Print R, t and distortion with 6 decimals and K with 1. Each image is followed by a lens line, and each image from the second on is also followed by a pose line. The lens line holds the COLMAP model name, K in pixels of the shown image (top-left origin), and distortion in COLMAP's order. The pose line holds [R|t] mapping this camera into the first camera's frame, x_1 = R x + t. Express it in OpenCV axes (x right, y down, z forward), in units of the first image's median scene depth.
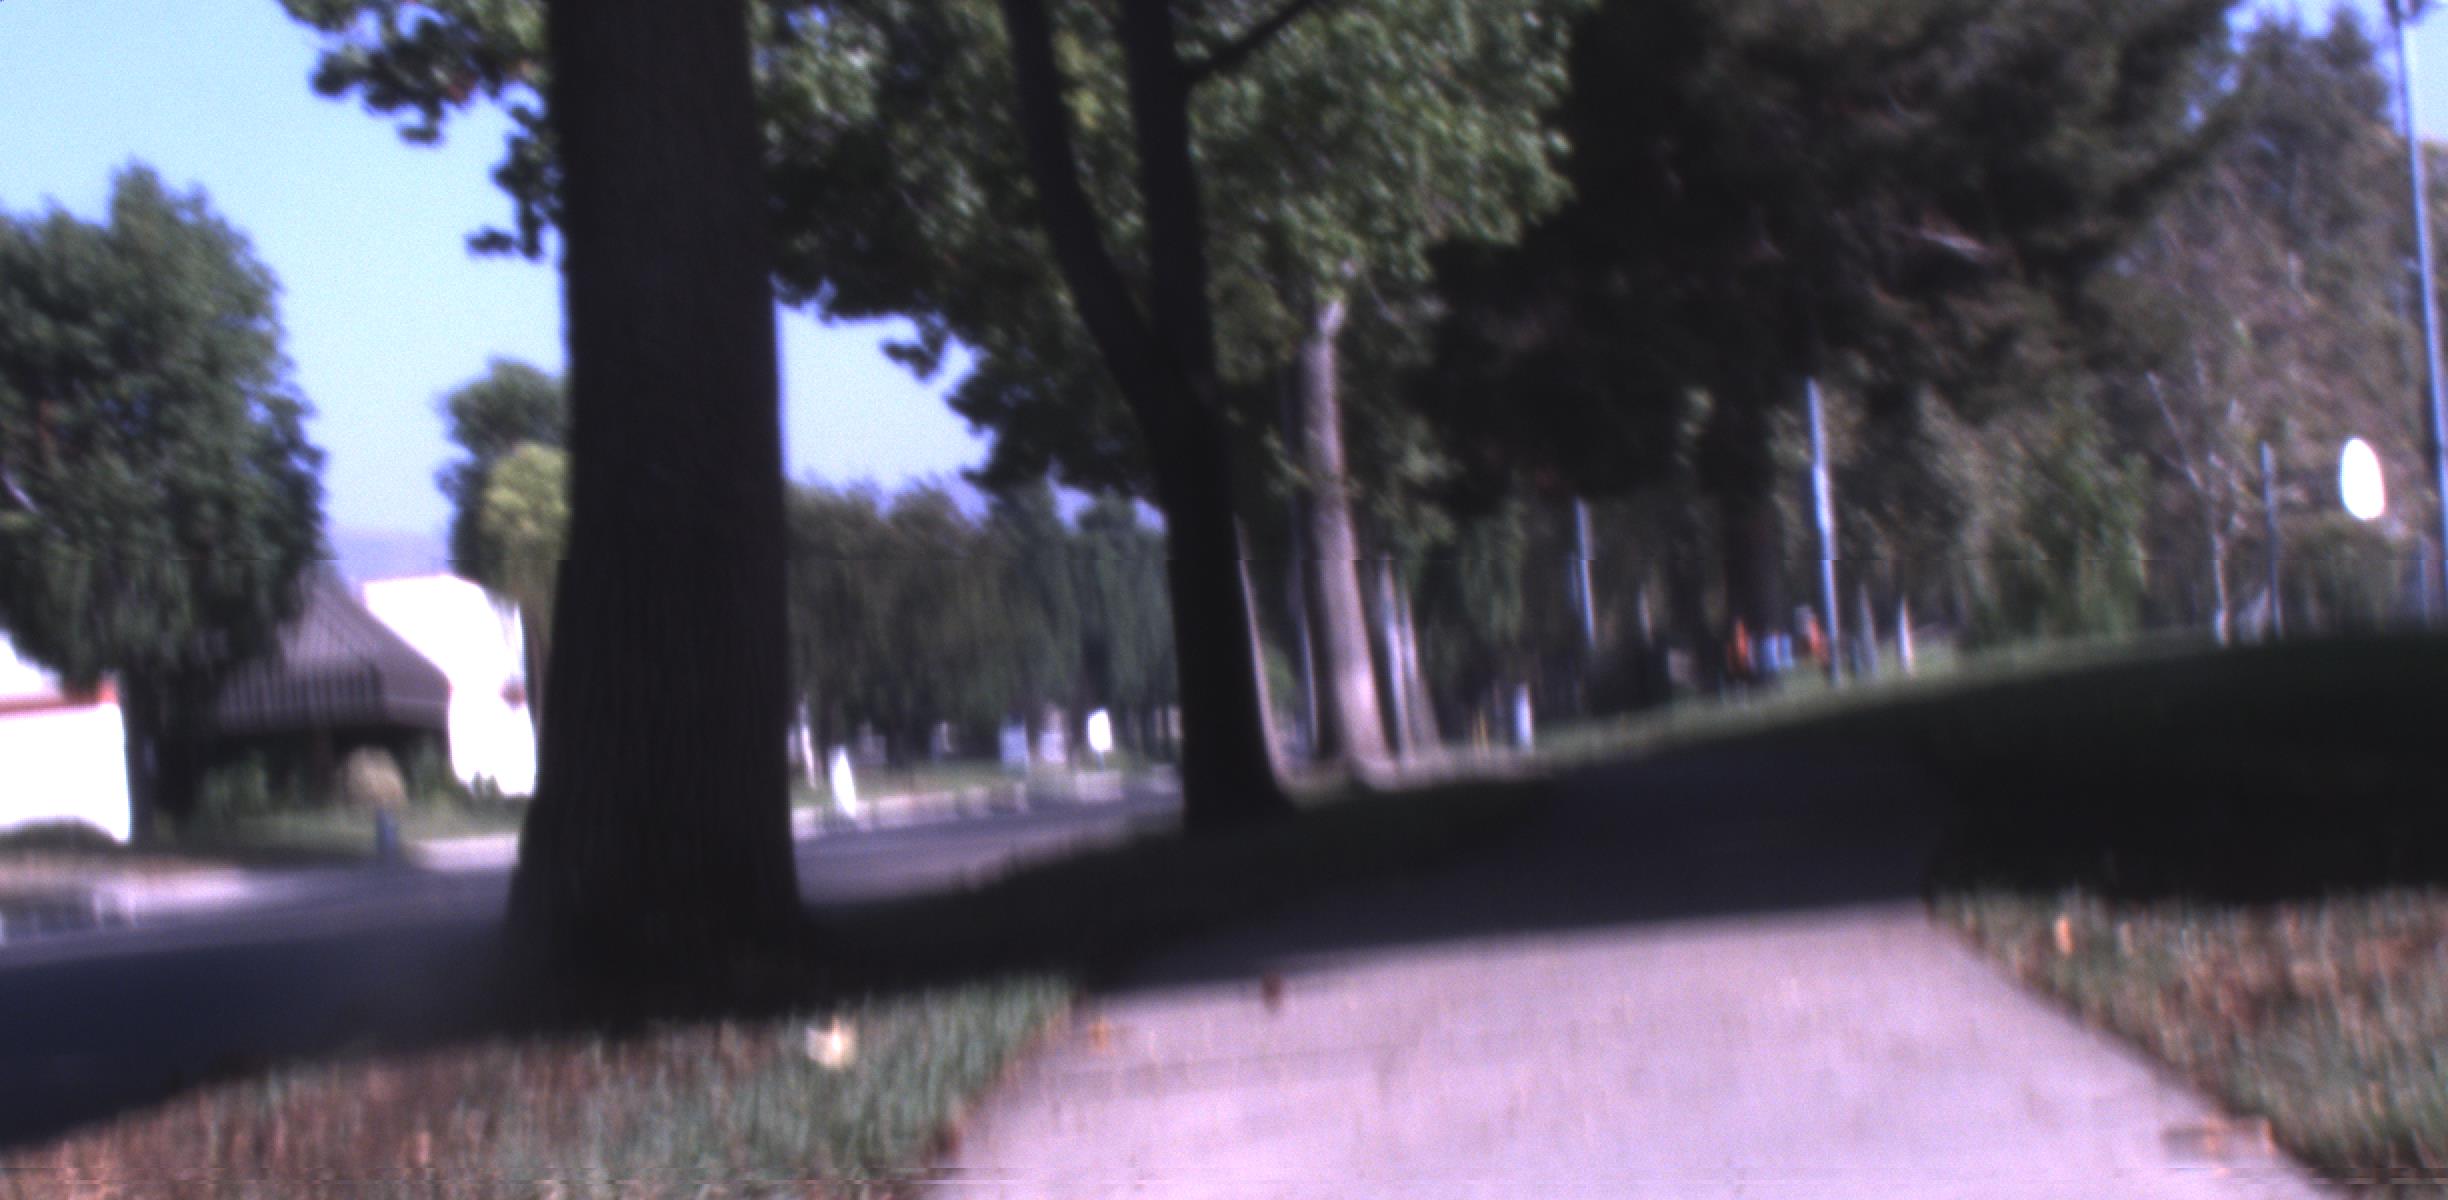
lens RADIAL K [[5431.1, 0, 1224.0], [0, 5431.1, 600.0], [0, 0, 1]] dist [0.047525, 0.912271]
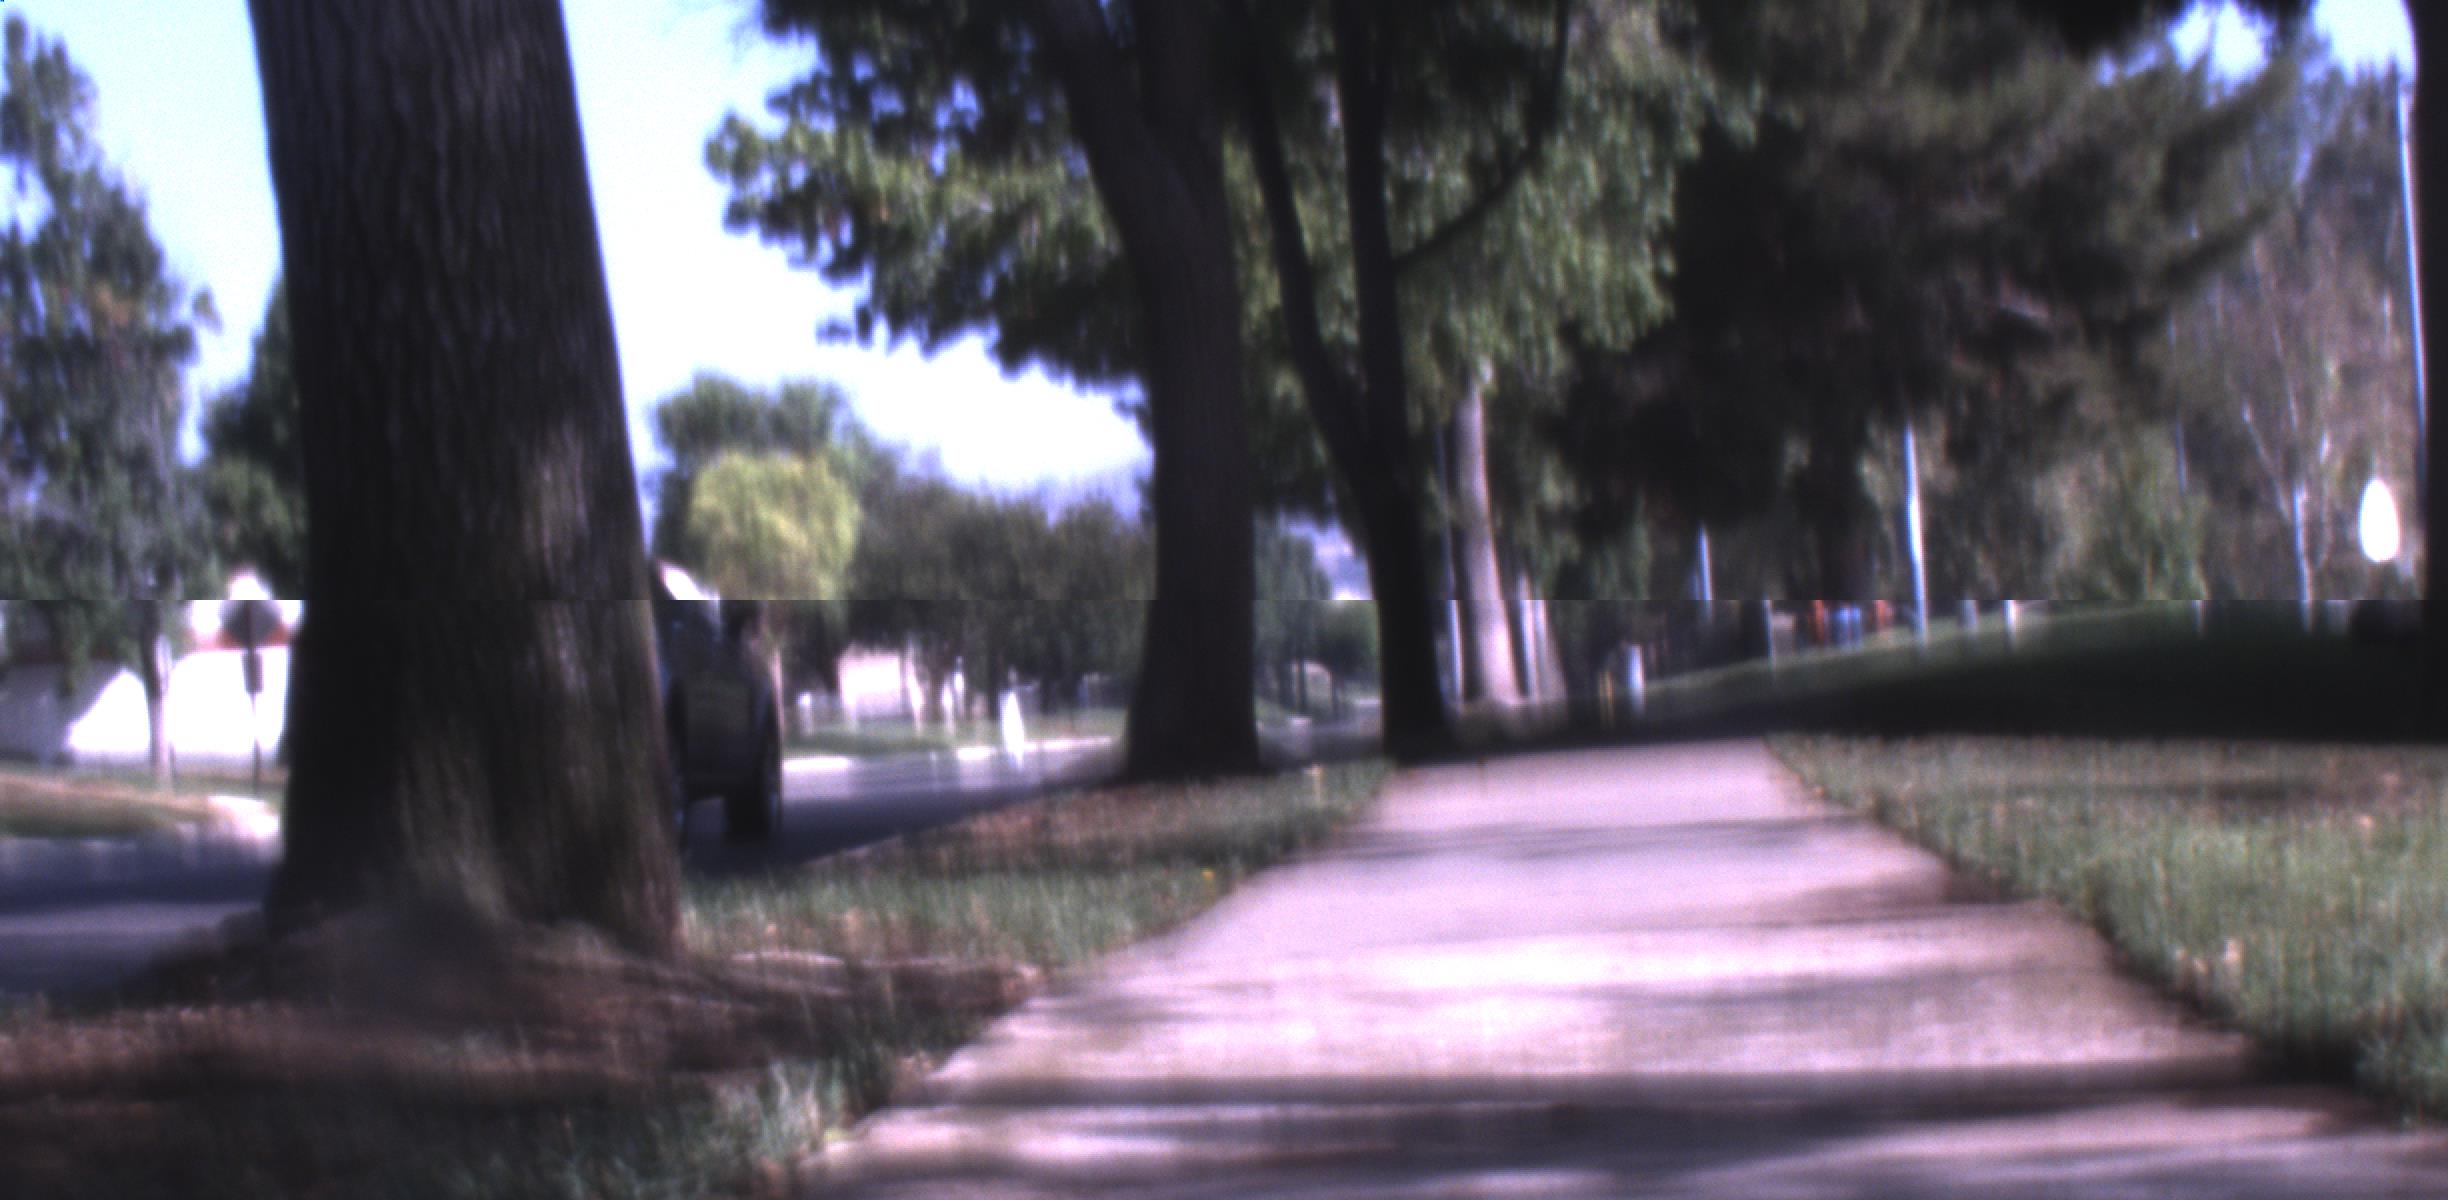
lens RADIAL K [[5431.1, 0, 1224.0], [0, 5431.1, 600.0], [0, 0, 1]] dist [0.047525, 0.912271]
pose [[0.999566, 0.016292, -0.024526, -0.005311], [-0.016305, 0.999867, -0.000351, -0.001780], [0.024517, 0.000751, 0.999699, -0.153821]]
